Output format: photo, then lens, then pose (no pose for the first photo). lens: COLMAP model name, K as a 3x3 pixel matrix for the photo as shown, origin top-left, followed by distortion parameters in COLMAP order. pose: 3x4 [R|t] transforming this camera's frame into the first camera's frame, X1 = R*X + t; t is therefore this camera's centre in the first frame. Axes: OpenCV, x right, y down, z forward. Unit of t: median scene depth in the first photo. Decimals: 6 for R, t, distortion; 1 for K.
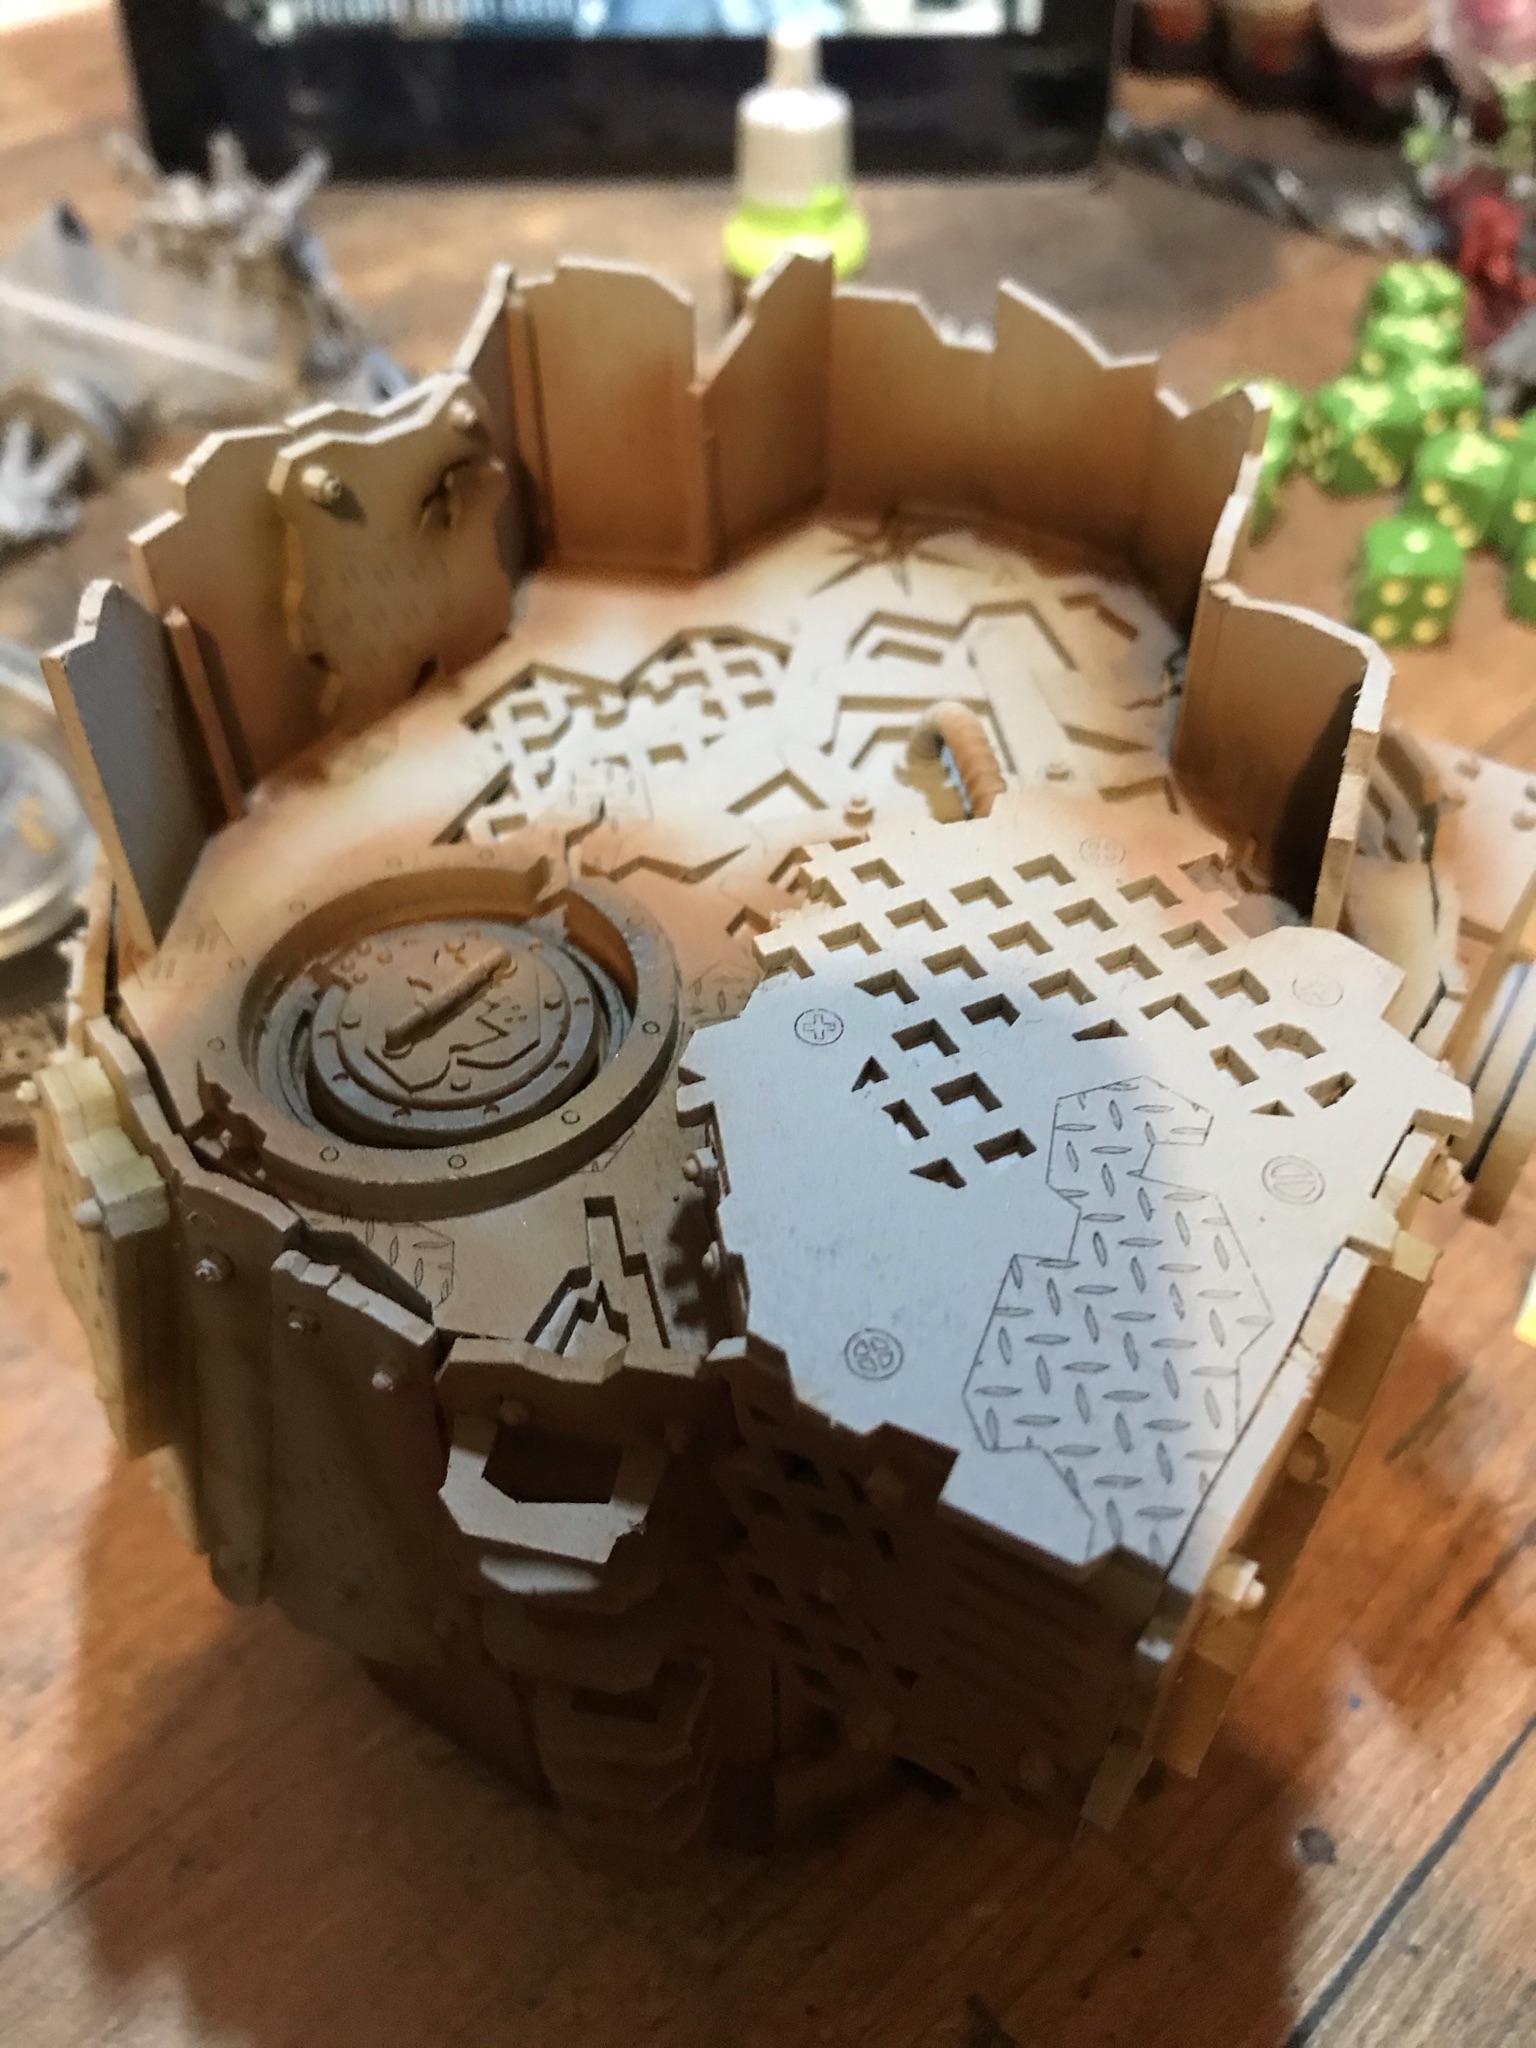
lens RADIAL K [[1685.2, 0, 778.0], [0, 1685.2, 1028.1], [0, 0, 1]] dist [0.002552, 0.002731]
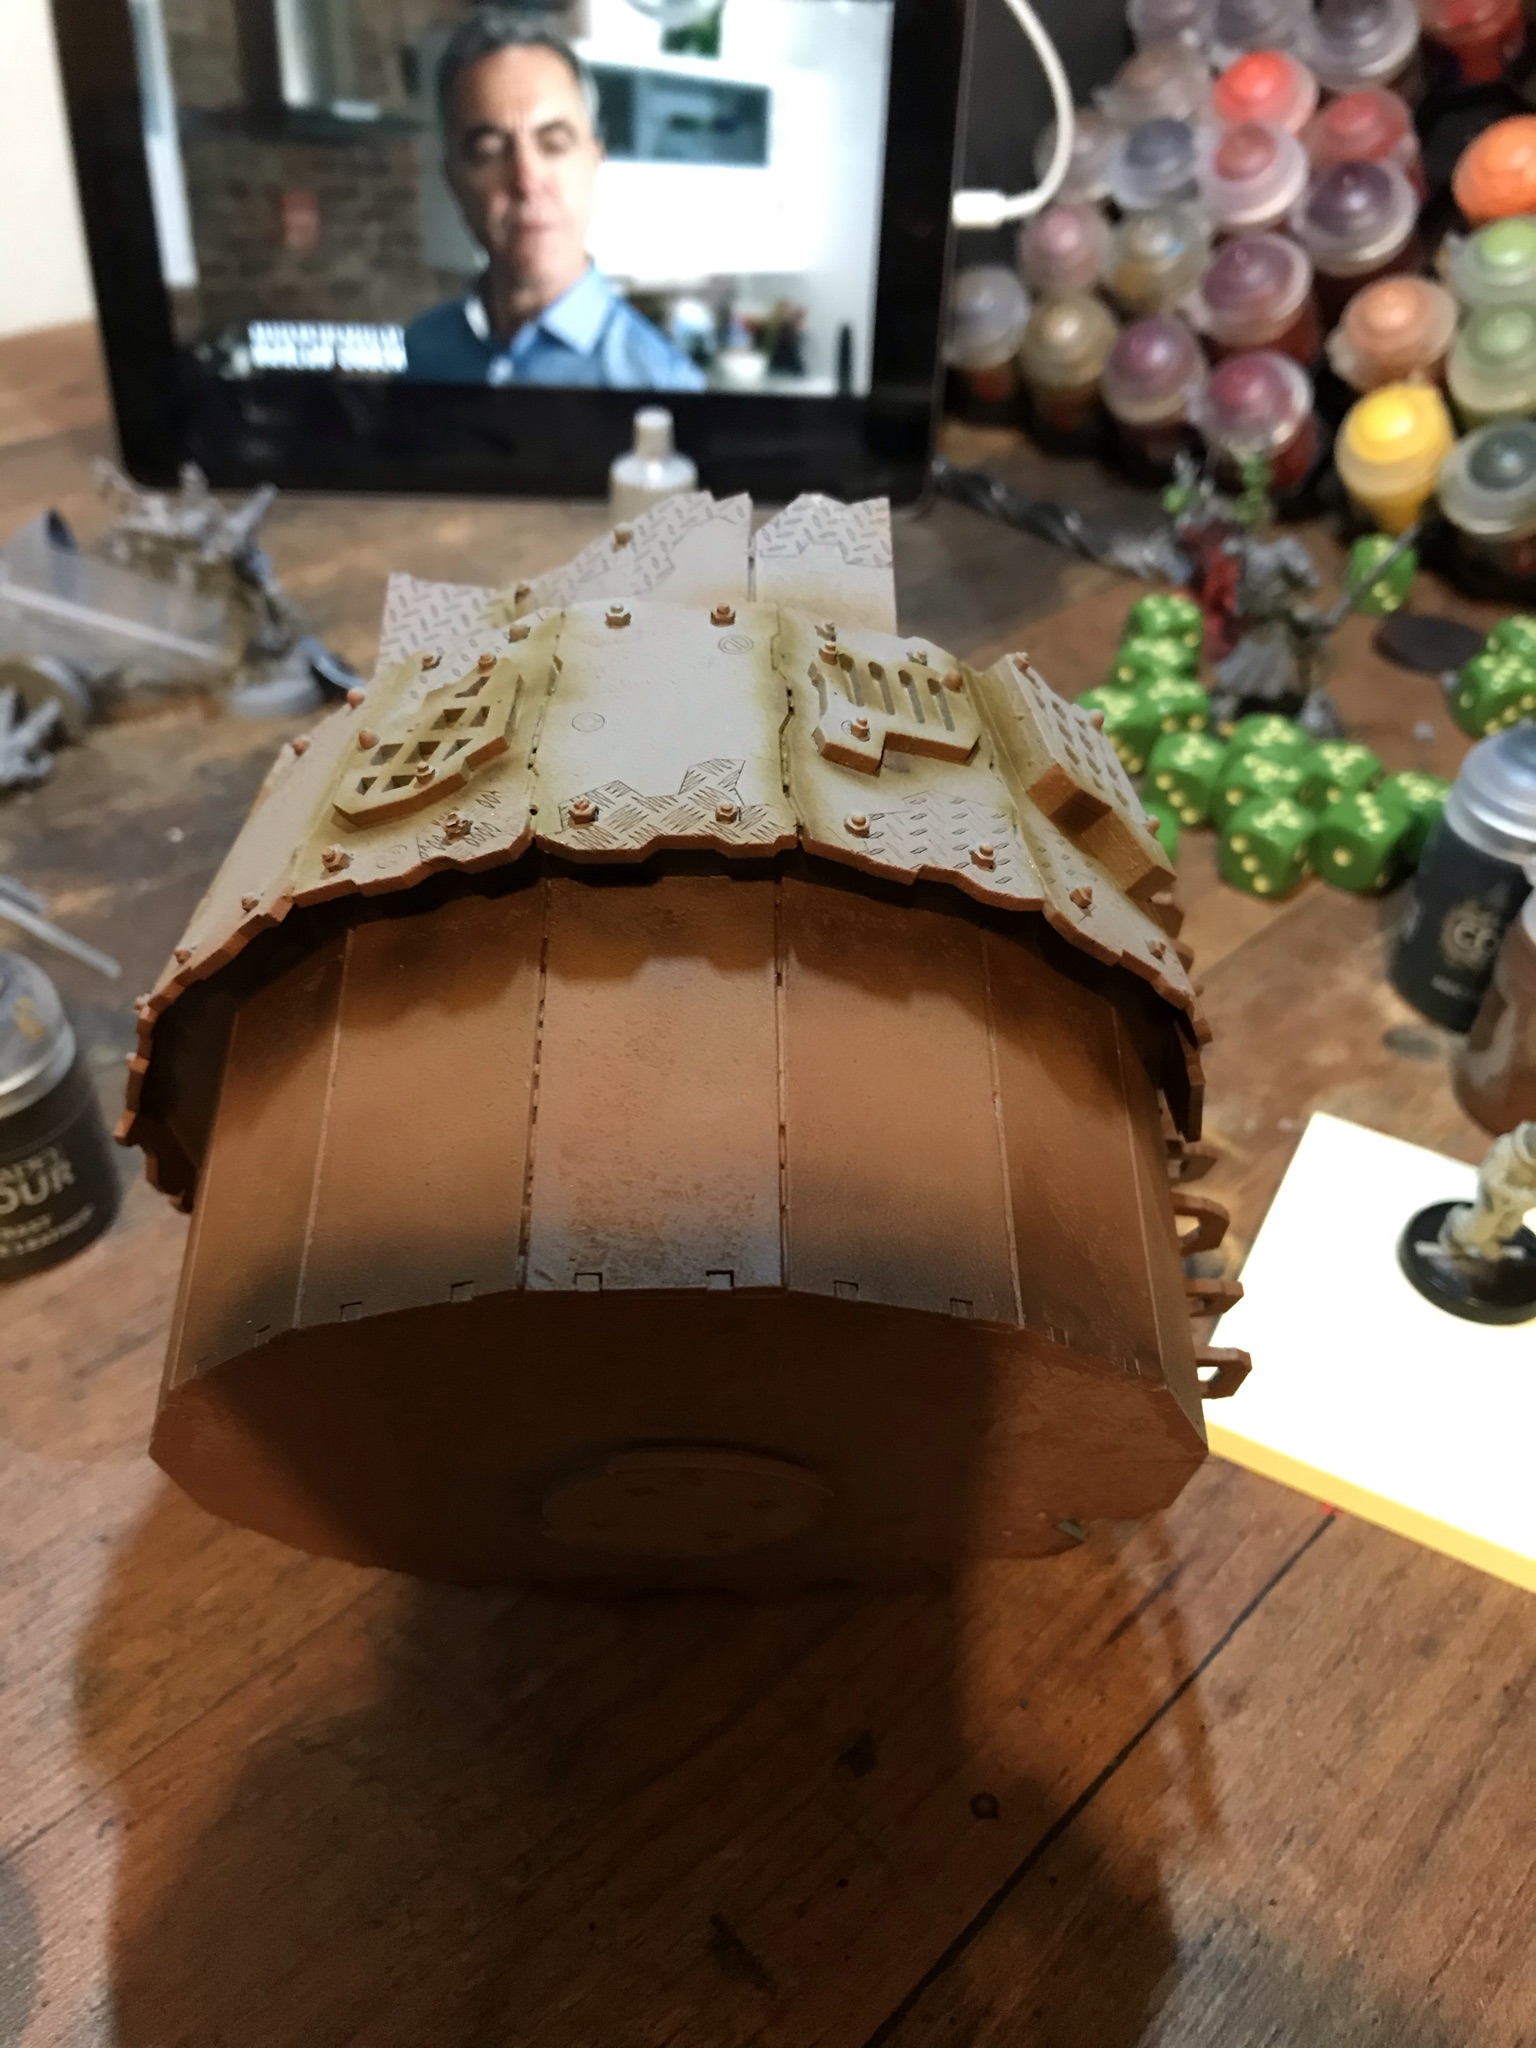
lens RADIAL K [[1685.2, 0, 752.6], [0, 1685.2, 1028.6], [0, 0, 1]] dist [0.002552, 0.002731]
pose [[0.998814, 0.021339, 0.043761, 0.033493], [-0.015493, 0.991418, -0.129809, 0.028005], [-0.046155, 0.128977, 0.990573, -0.182201]]
